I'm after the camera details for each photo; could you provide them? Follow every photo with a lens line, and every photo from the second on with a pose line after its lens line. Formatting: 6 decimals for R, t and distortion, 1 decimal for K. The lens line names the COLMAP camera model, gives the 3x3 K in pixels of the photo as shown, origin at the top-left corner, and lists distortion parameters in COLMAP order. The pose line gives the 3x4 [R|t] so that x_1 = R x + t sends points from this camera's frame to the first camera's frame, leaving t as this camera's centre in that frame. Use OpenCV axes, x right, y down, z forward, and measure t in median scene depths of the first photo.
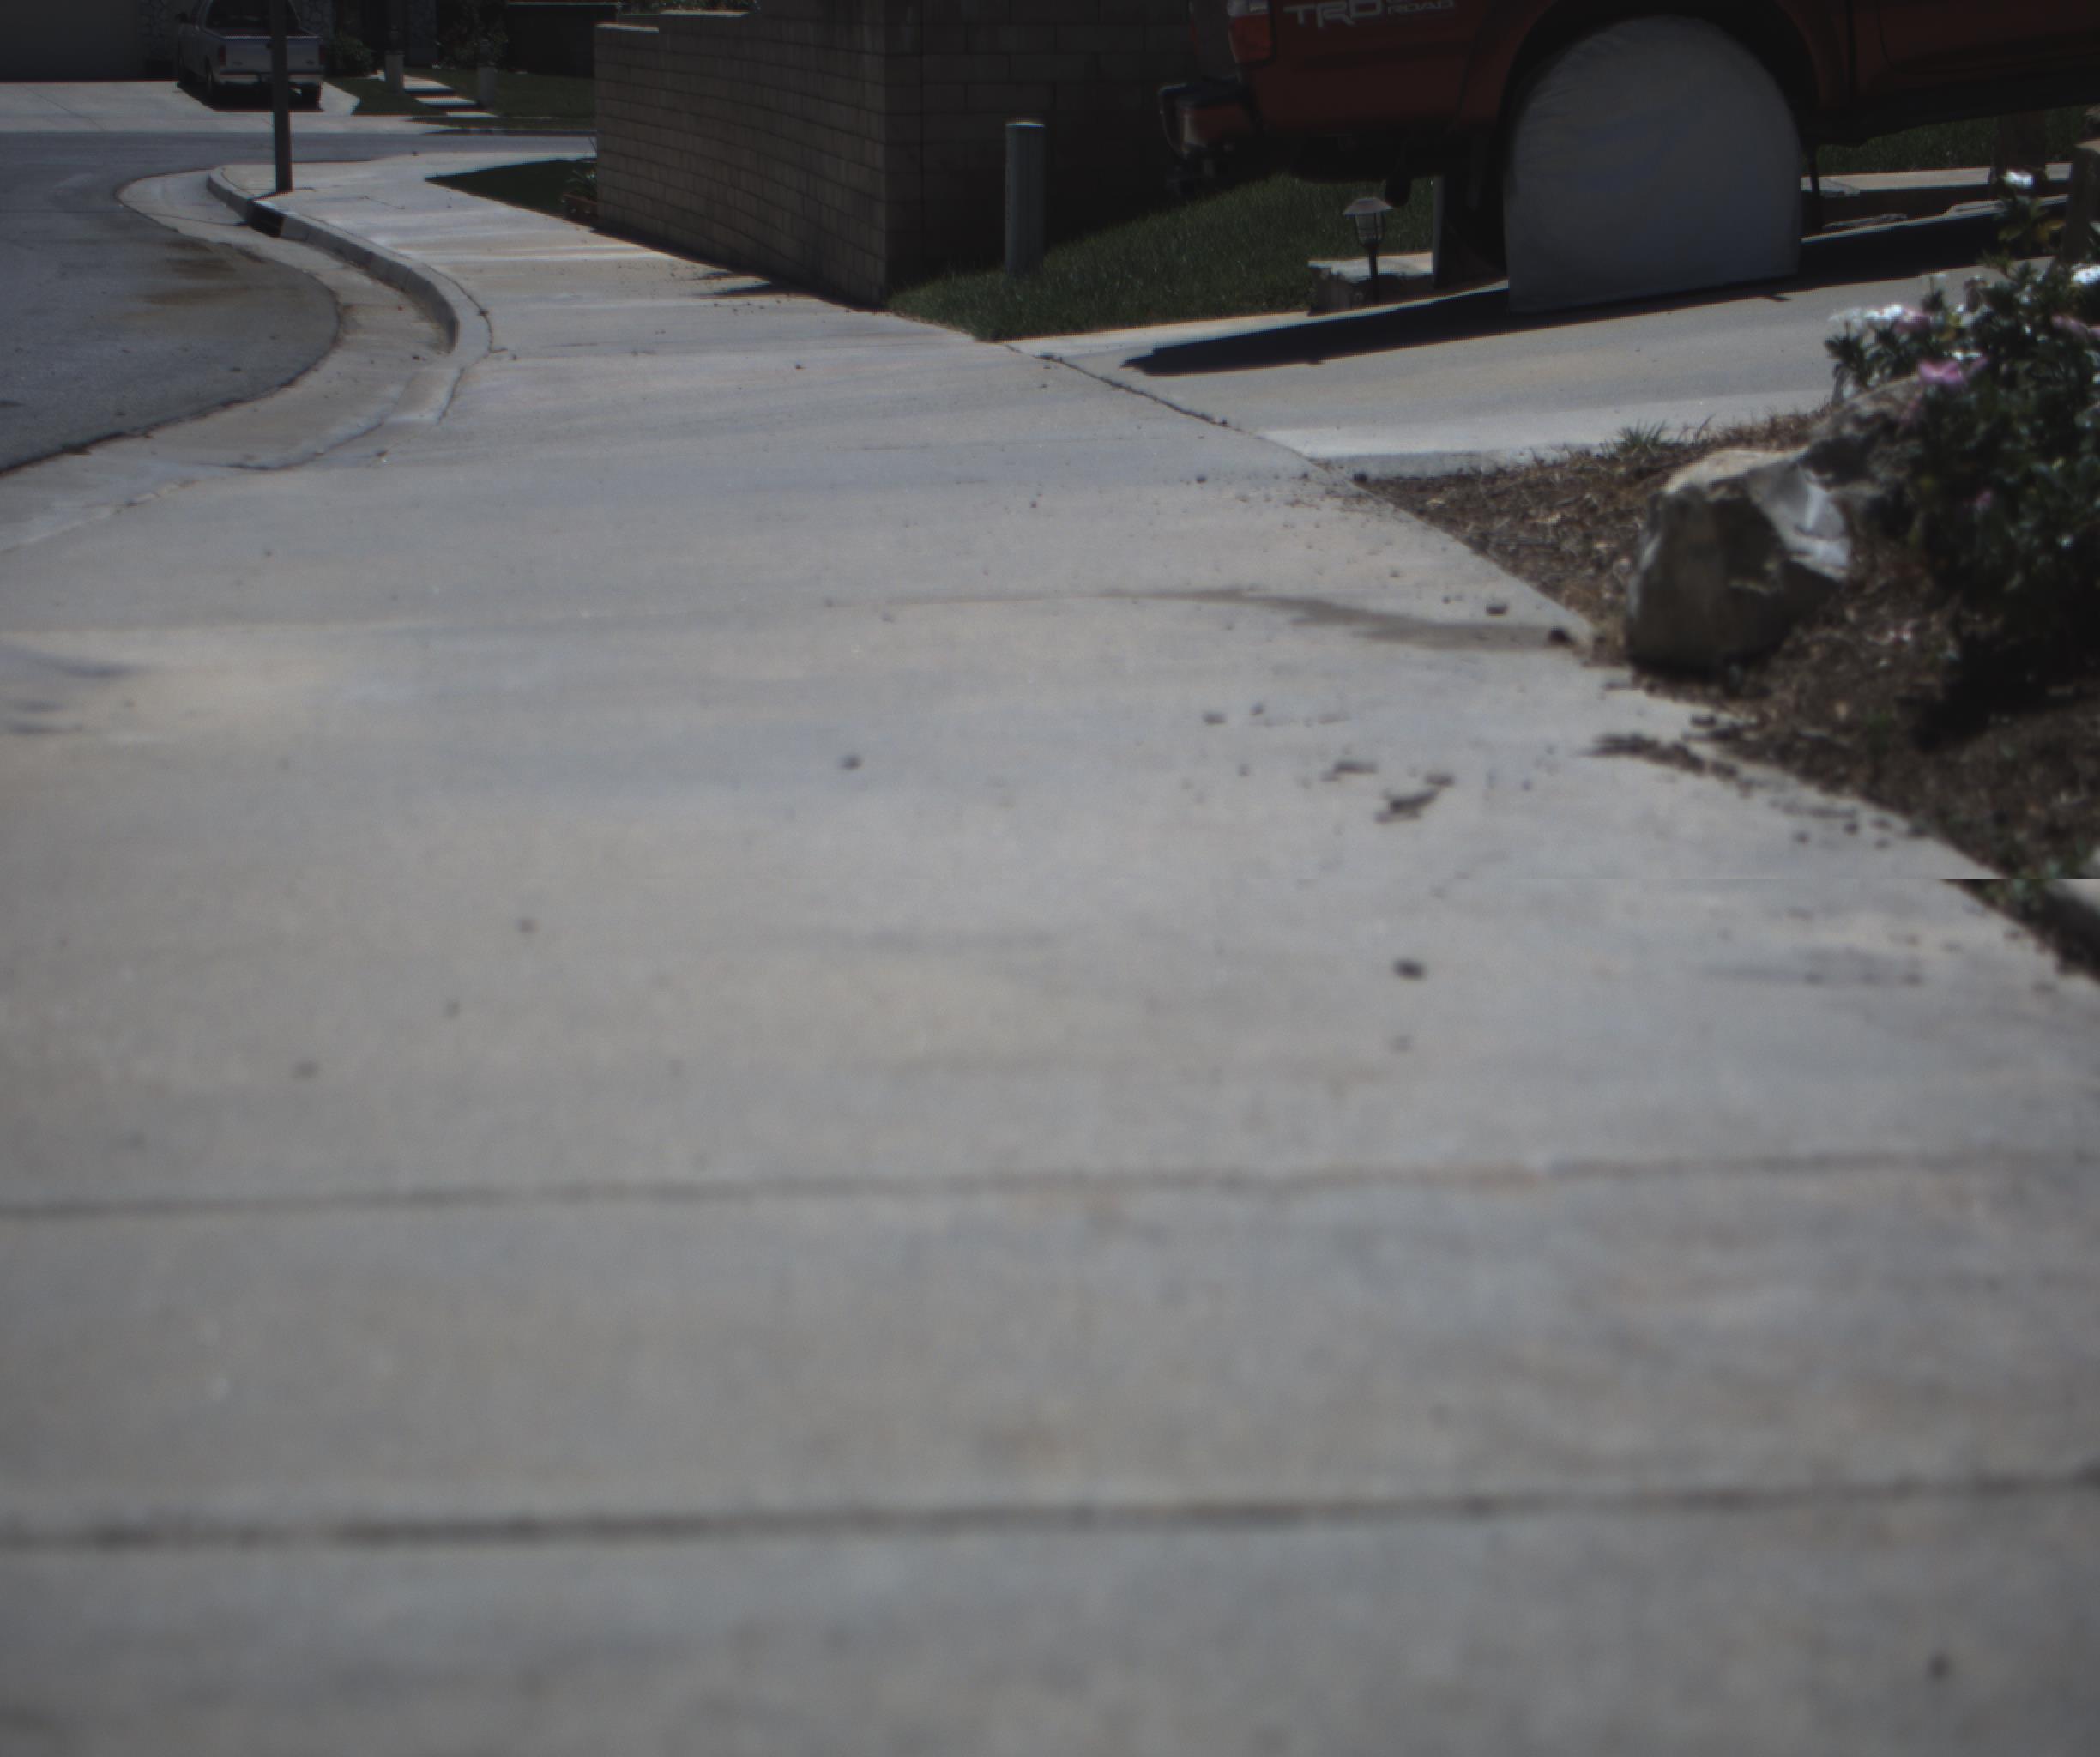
lens RADIAL K [[4010.8, 0, 1051.7], [0, 4010.8, 876.5], [0, 0, 1]] dist [-0.169517, 0.840013]
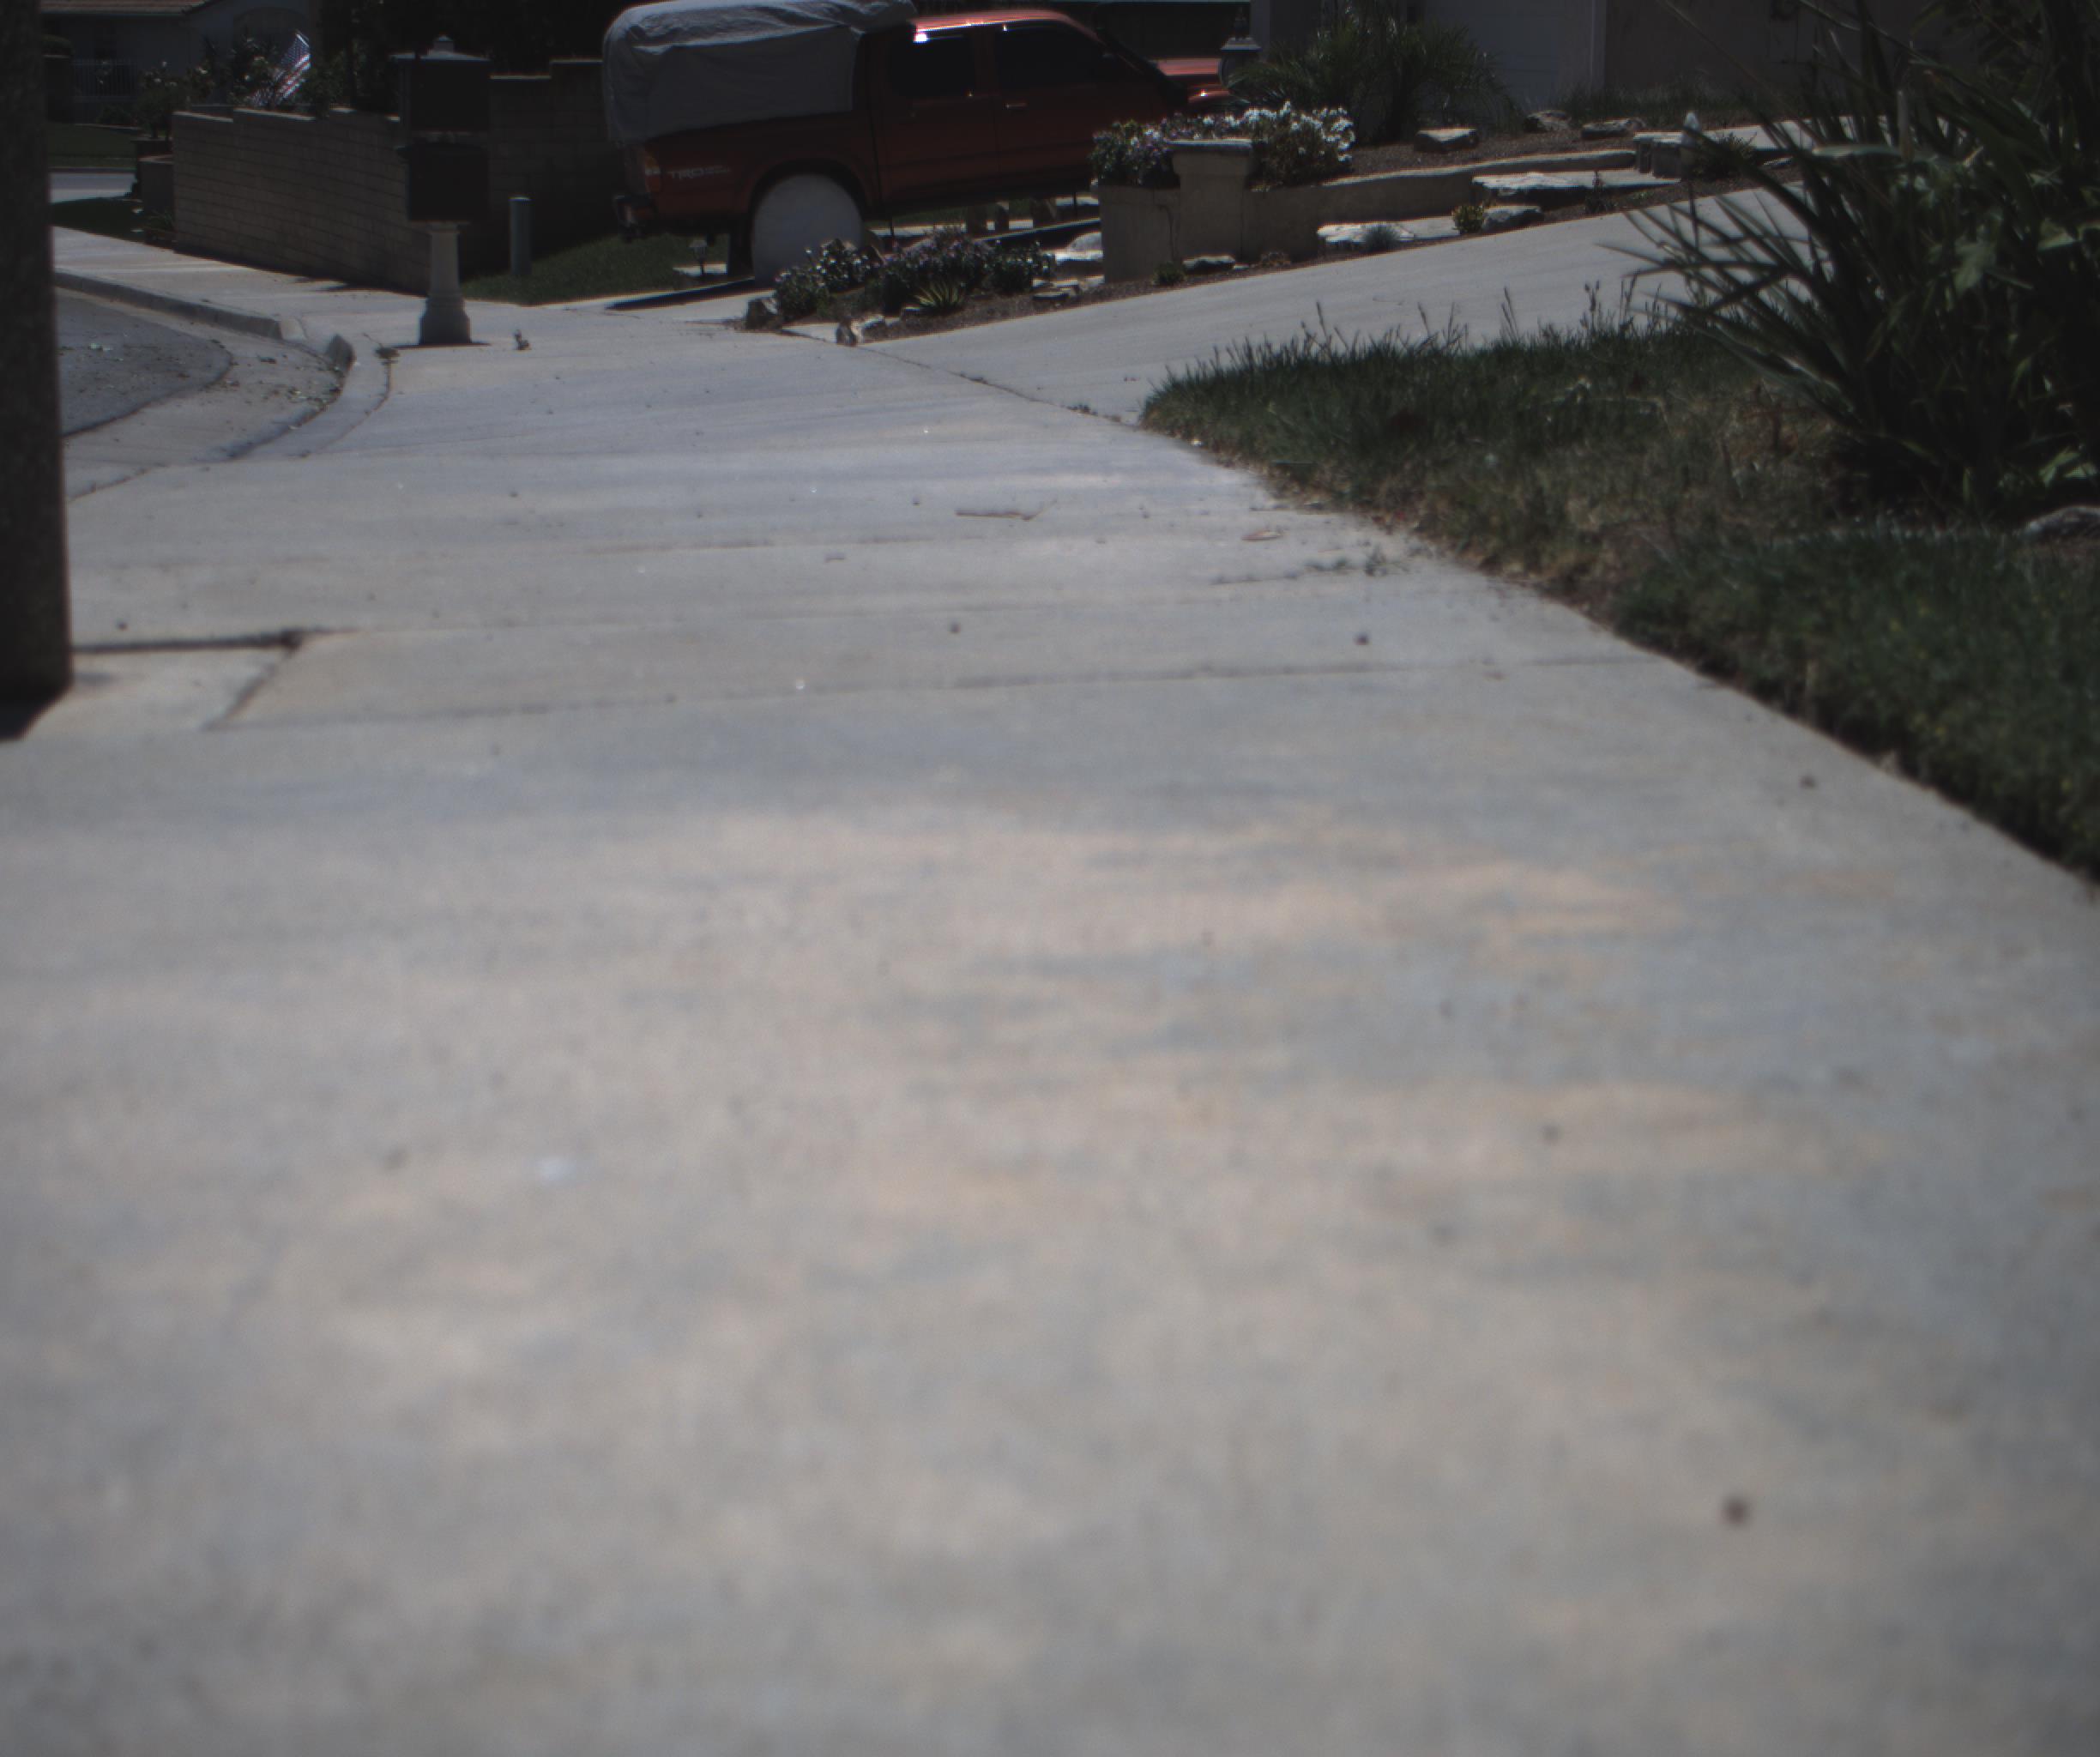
lens RADIAL K [[4013.8, 0, 1043.8], [0, 4013.8, 873.6], [0, 0, 1]] dist [-0.179197, 0.967301]
pose [[0.986537, -0.029814, 0.160797, -0.076388], [0.030273, 0.999542, -0.000408, 0.145964], [-0.160711, 0.005270, 0.986987, -0.940805]]
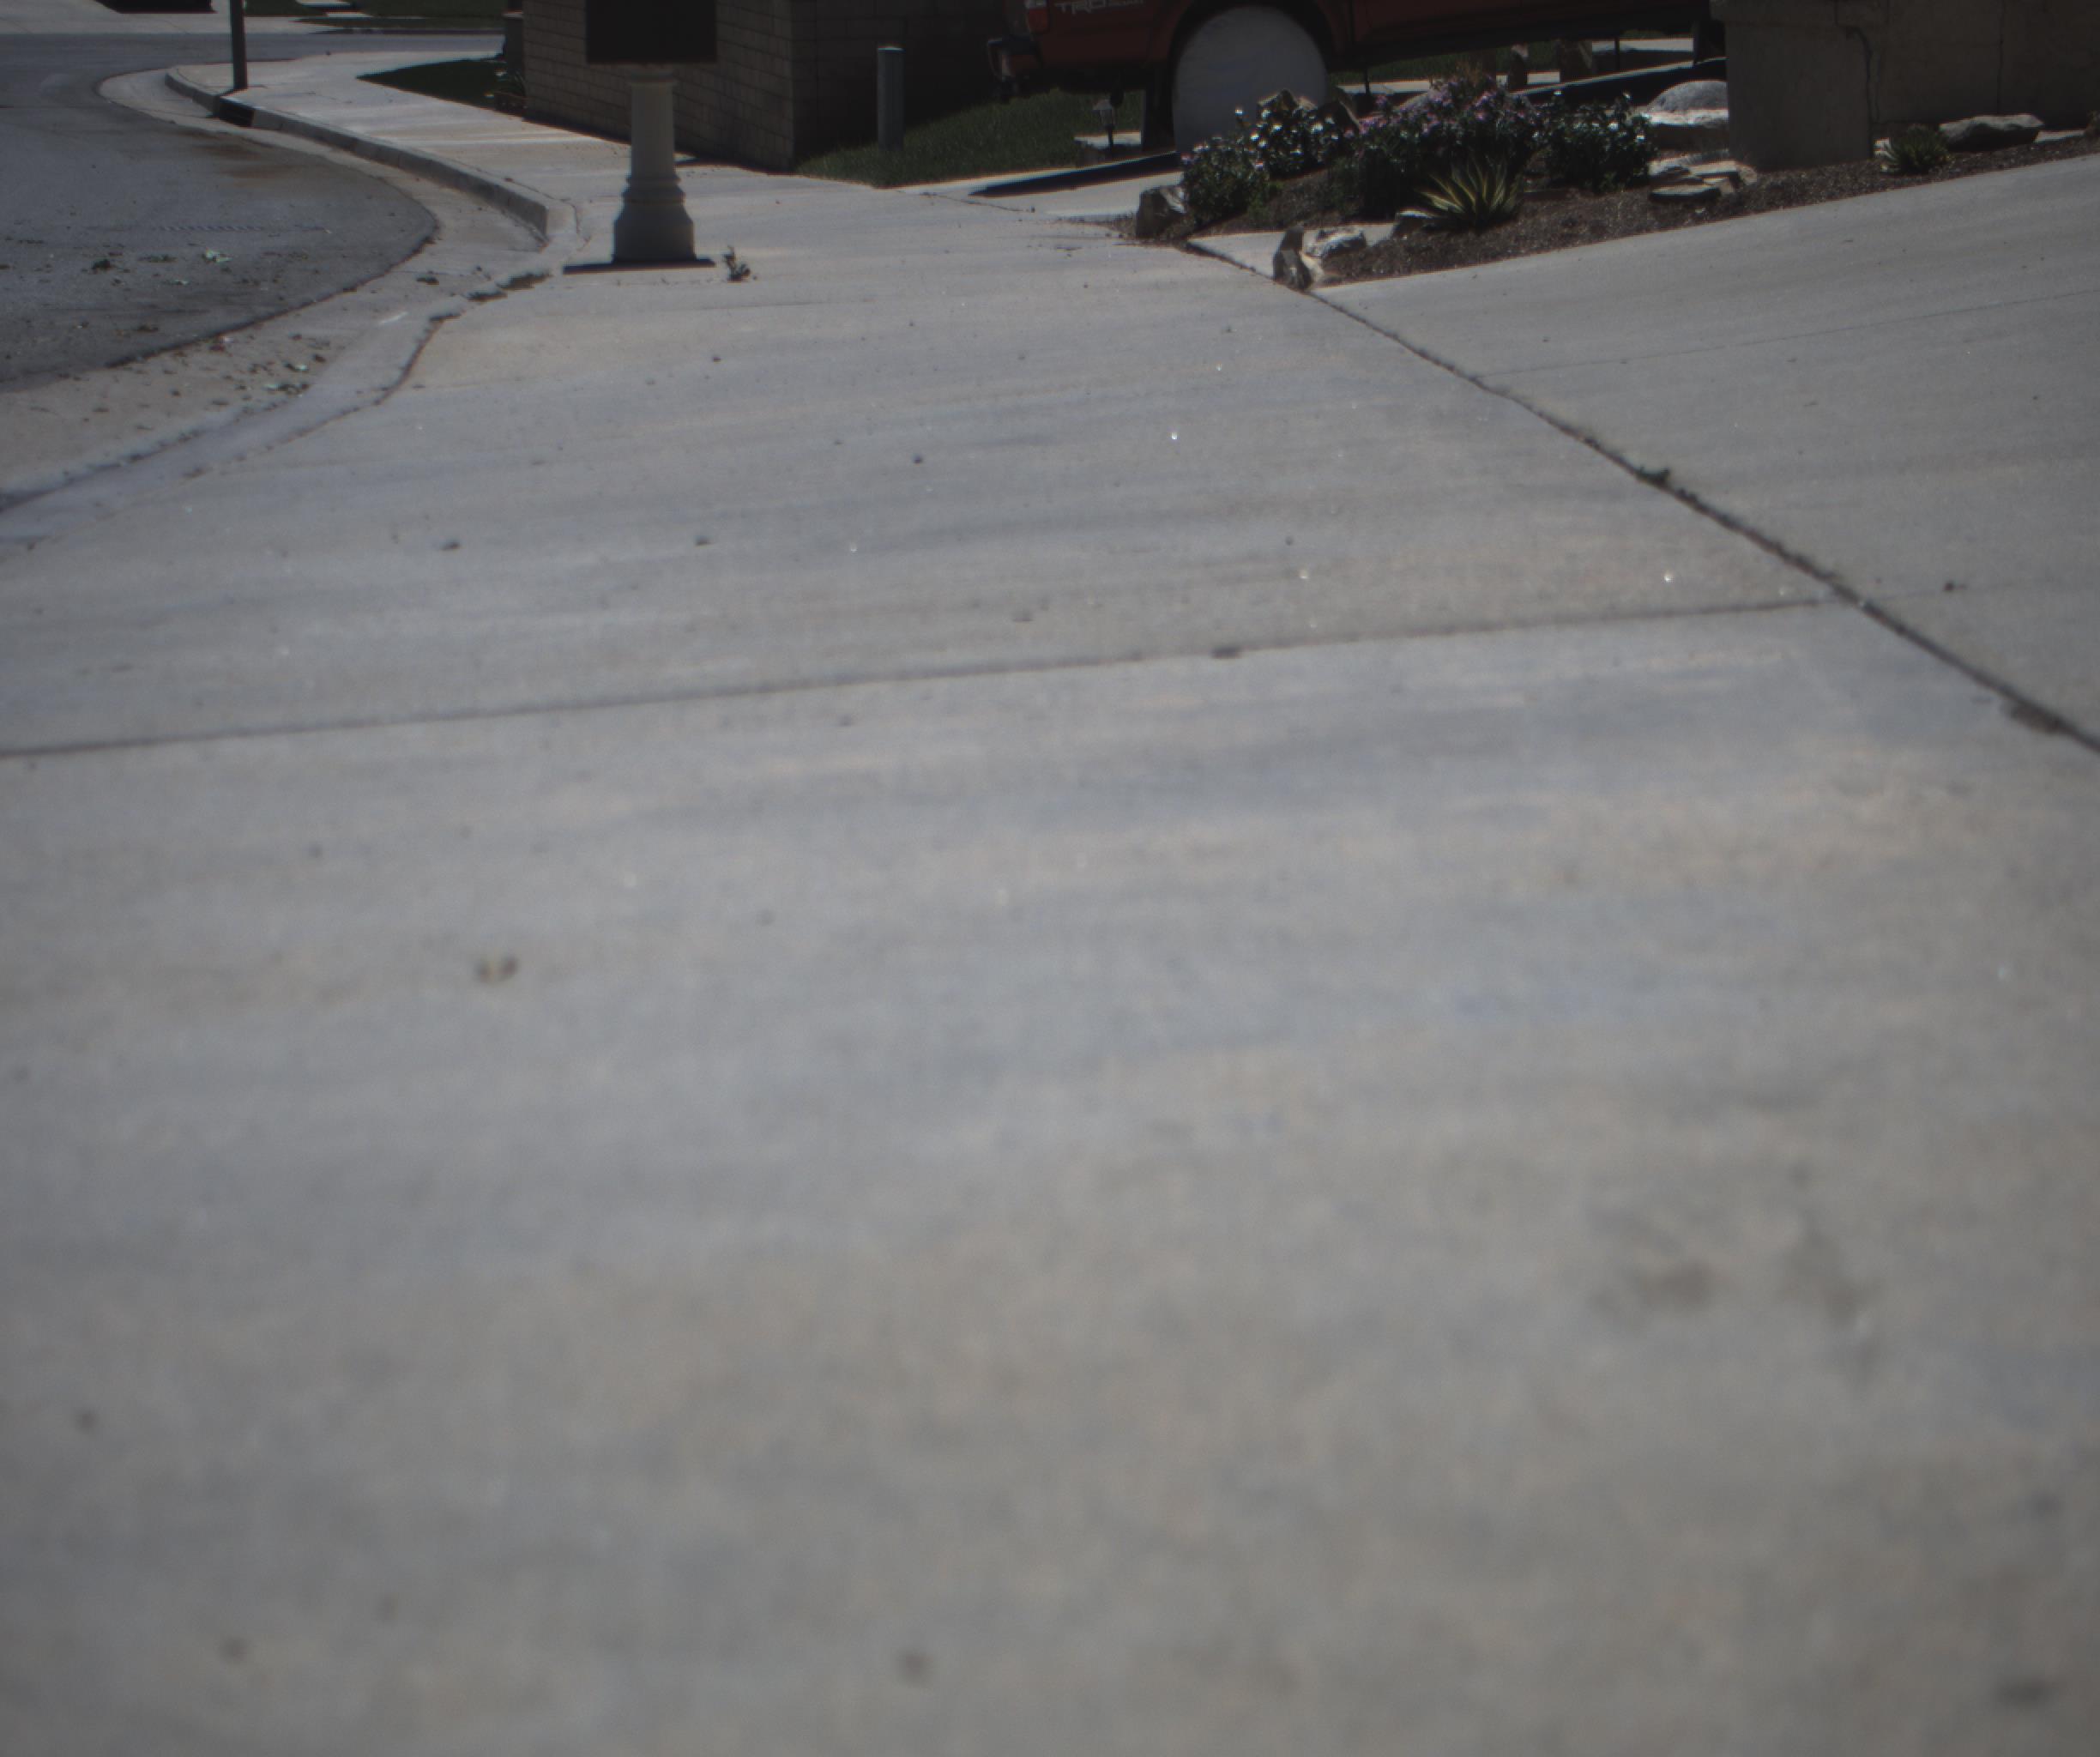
lens RADIAL K [[4011.2, 0, 1048.5], [0, 4011.2, 879.8], [0, 0, 1]] dist [-0.169493, 0.850628]
pose [[0.998688, -0.018361, 0.047799, -0.024550], [0.016903, 0.999385, 0.030734, 0.080485], [-0.048334, -0.029885, 0.998384, -0.518446]]
